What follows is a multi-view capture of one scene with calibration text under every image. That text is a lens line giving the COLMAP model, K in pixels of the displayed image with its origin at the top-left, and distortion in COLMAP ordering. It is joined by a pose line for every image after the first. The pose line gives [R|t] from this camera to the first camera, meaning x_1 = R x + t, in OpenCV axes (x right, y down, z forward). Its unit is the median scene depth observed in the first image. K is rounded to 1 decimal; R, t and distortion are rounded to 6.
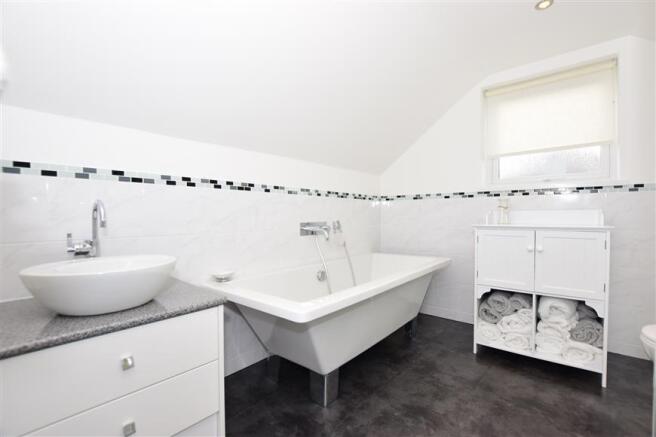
lens RADIAL K [[305.0, 0, 328.0], [0, 305.0, 218.5], [0, 0, 1]] dist [-0.002140, -0.000324]
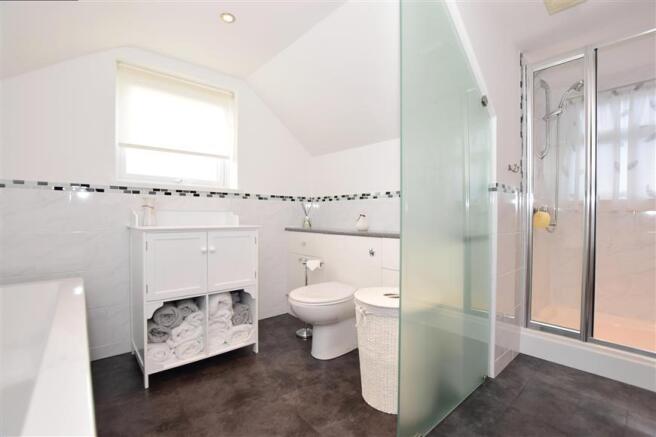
lens RADIAL K [[305.0, 0, 328.0], [0, 305.0, 218.5], [0, 0, 1]] dist [-0.002140, -0.000324]
pose [[0.156038, -0.006077, 0.987732, -0.247856], [-0.000286, 0.999981, 0.006198, -0.011236], [-0.987751, -0.001250, 0.156033, 0.425485]]
